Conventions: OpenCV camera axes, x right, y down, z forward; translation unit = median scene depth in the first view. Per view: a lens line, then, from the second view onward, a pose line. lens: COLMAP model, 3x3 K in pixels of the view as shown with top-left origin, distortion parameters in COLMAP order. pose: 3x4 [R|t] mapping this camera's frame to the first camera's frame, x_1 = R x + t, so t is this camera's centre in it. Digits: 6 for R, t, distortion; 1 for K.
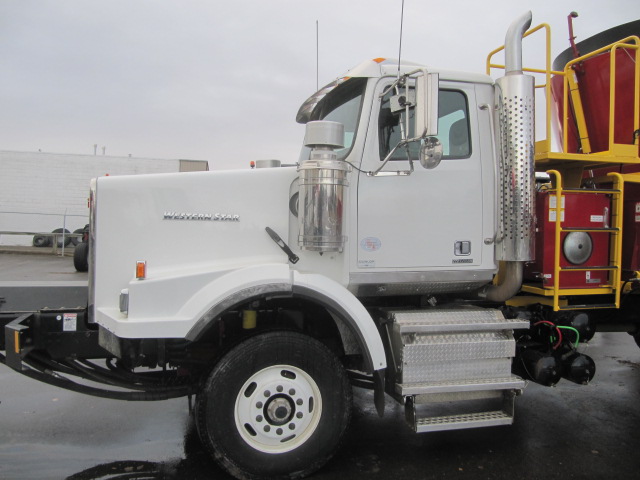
lens RADIAL K [[524.4, 0, 320.0], [0, 524.4, 240.0], [0, 0, 1]] dist [-0.051056, 0.019038]
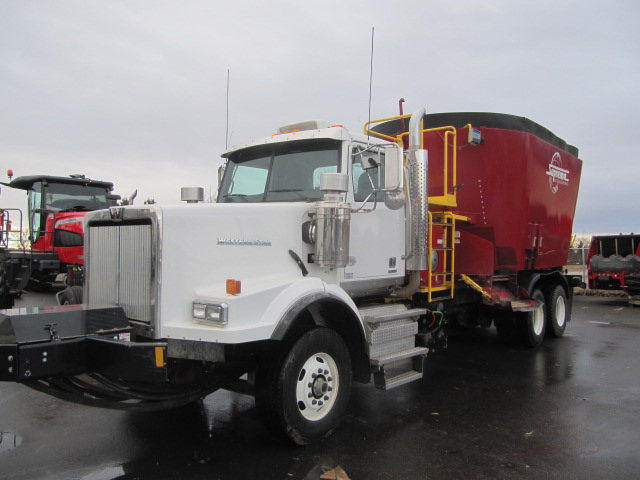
lens RADIAL K [[524.4, 0, 320.0], [0, 524.4, 240.0], [0, 0, 1]] dist [-0.051056, 0.019038]
pose [[0.822325, 0.001736, 0.569015, -0.729095], [0.013158, 0.999670, -0.022066, -0.018063], [-0.568866, 0.025633, 0.822031, -0.096894]]
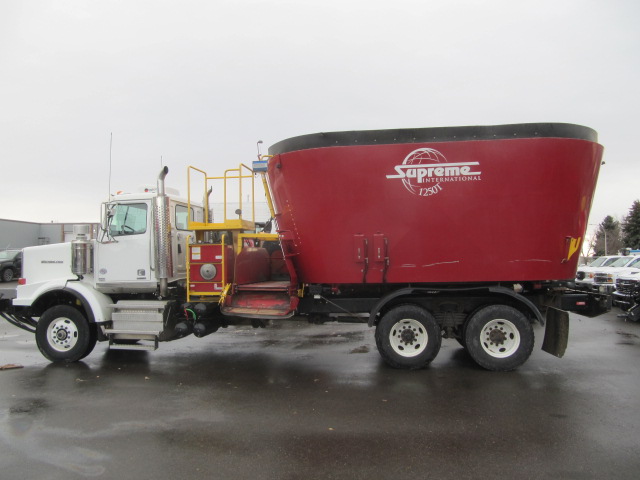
lens RADIAL K [[524.4, 0, 320.0], [0, 524.4, 240.0], [0, 0, 1]] dist [-0.051056, 0.019038]
pose [[0.921716, -0.033786, -0.386391, 1.877759], [0.018867, 0.998925, -0.042338, -0.015922], [0.387406, 0.031733, 0.921363, -0.807732]]
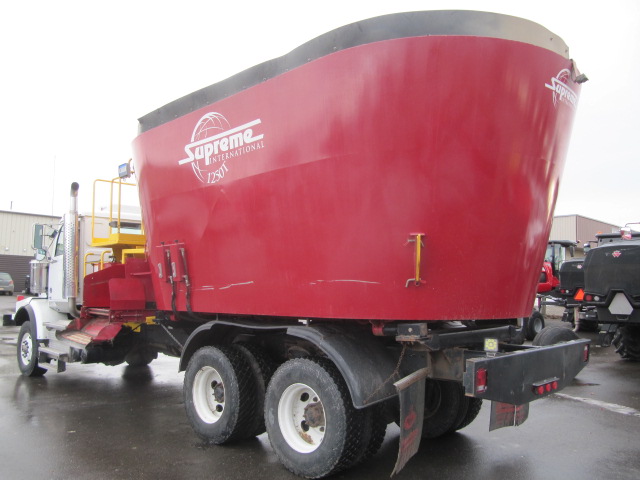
lens RADIAL K [[524.4, 0, 320.0], [0, 524.4, 240.0], [0, 0, 1]] dist [-0.051056, 0.019038]
pose [[0.521485, -0.086934, -0.848820, 2.764831], [-0.002603, 0.994630, -0.103467, 0.021181], [0.853256, 0.056166, 0.518458, 0.764353]]
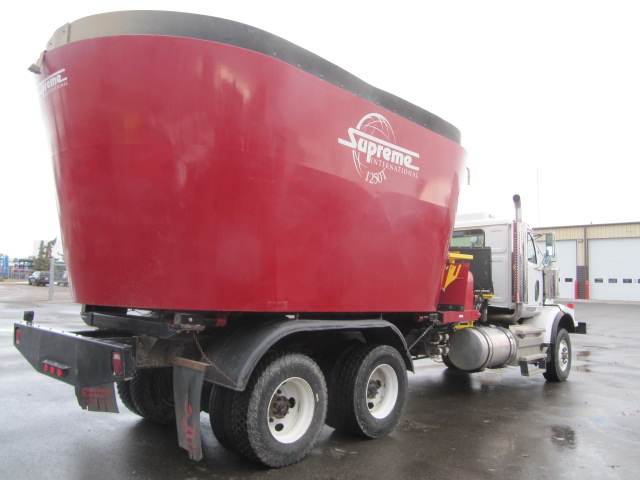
lens RADIAL K [[511.2, 0, 320.0], [0, 511.2, 240.0], [0, 0, 1]] dist [-0.089825, 0.002117]
pose [[0.854230, 0.084080, 0.513052, 0.687251], [-0.040007, 0.994541, -0.096375, 0.014702], [-0.518354, 0.061801, 0.852930, 0.164339]]
